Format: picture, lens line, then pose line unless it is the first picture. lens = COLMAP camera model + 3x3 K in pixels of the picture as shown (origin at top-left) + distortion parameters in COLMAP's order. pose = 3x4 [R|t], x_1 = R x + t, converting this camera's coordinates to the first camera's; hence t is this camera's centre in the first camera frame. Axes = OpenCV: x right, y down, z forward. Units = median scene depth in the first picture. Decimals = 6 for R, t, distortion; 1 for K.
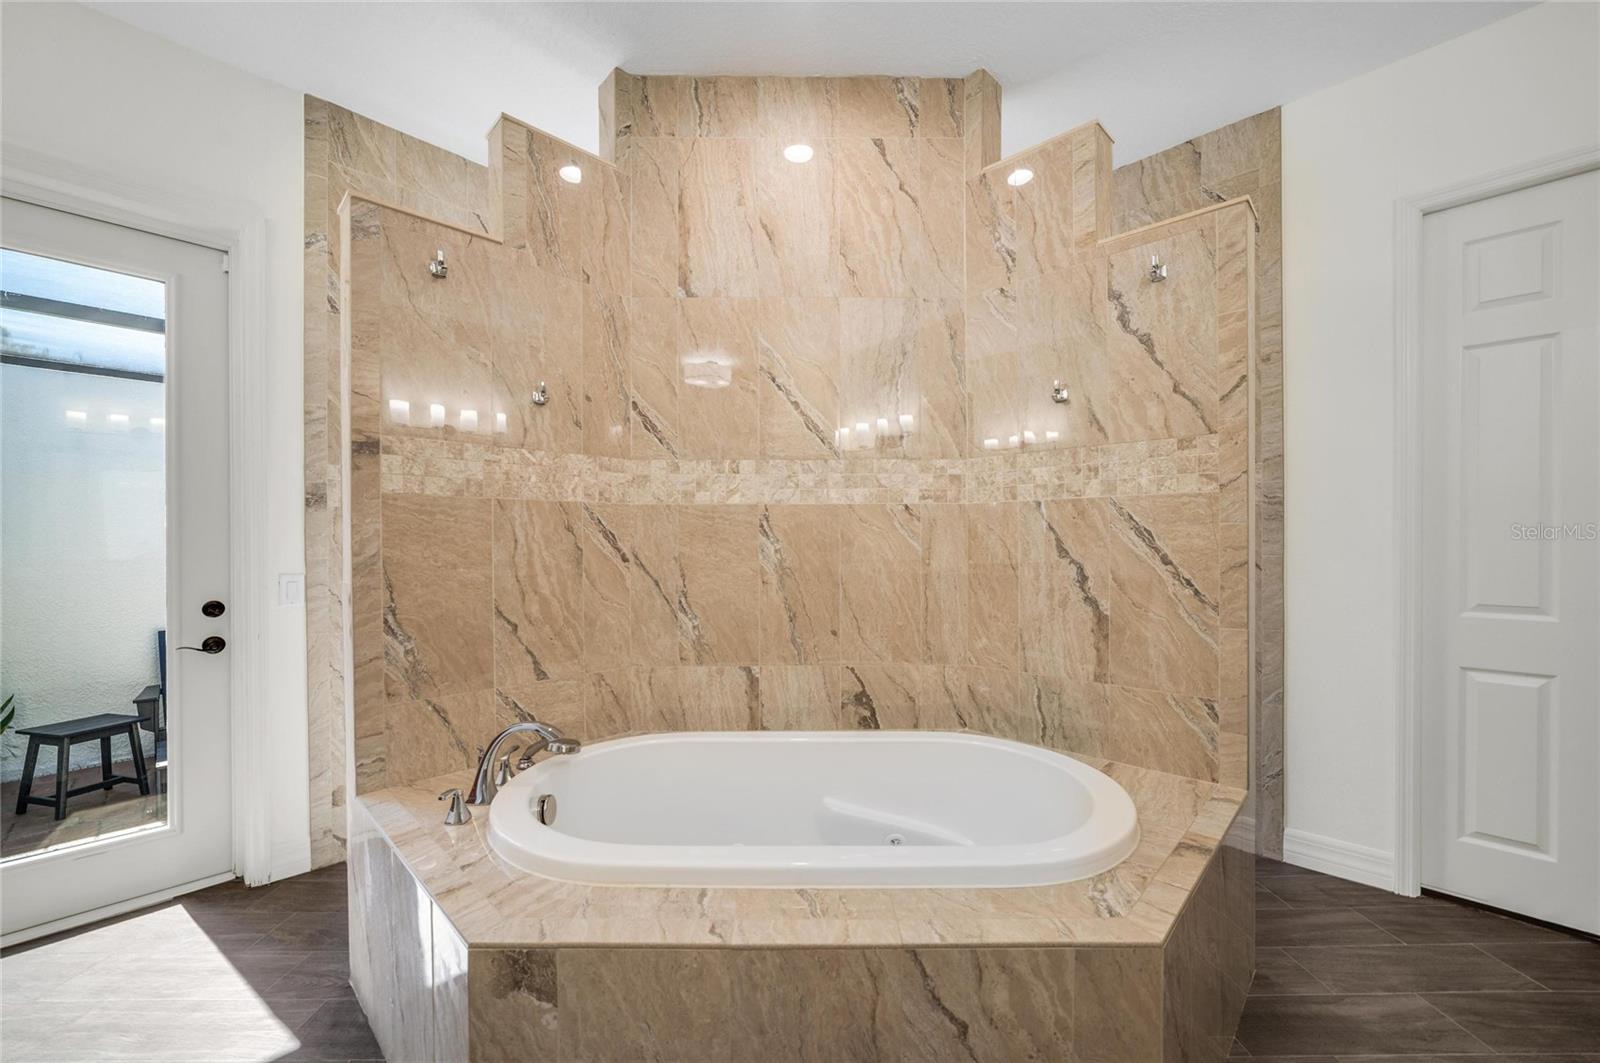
lens RADIAL K [[629.1, 0, 801.9], [0, 629.1, 546.1], [0, 0, 1]] dist [-0.029075, 0.013423]
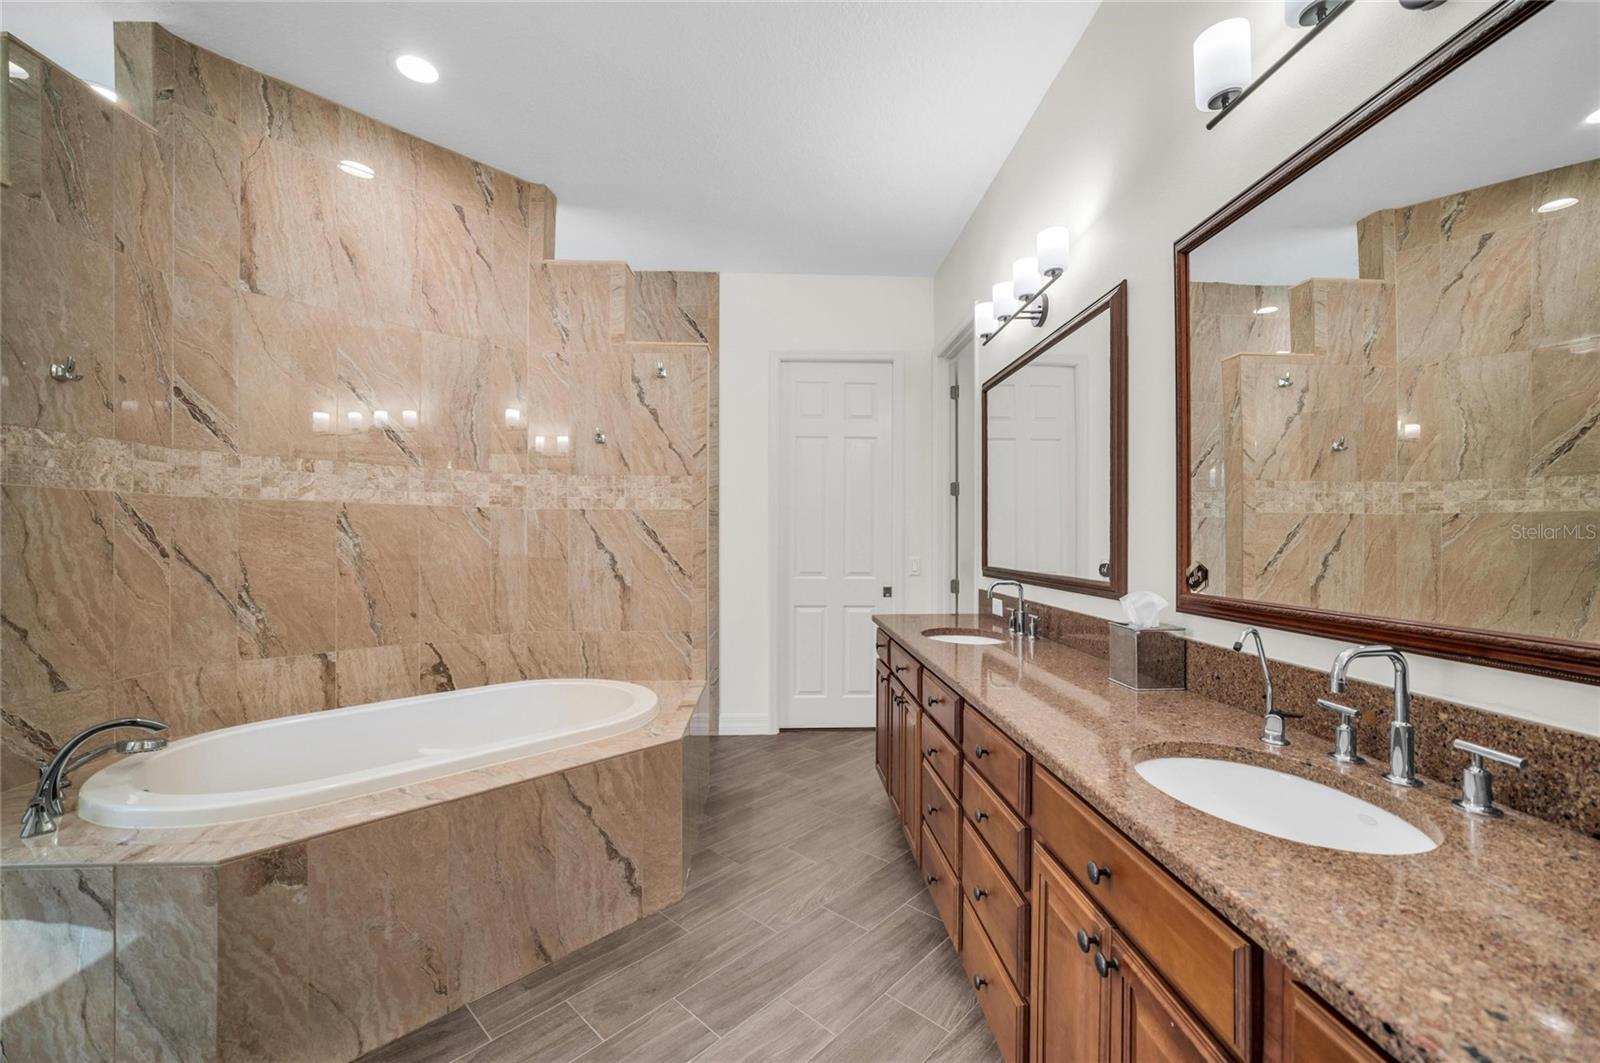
lens RADIAL K [[597.4, 0, 805.0], [0, 597.4, 539.1], [0, 0, 1]] dist [-0.026072, 0.008270]
pose [[0.683322, 0.004143, 0.730105, -0.263795], [-0.001245, 0.999989, -0.004509, 0.000847], [-0.730116, 0.002172, 0.683320, -0.291004]]
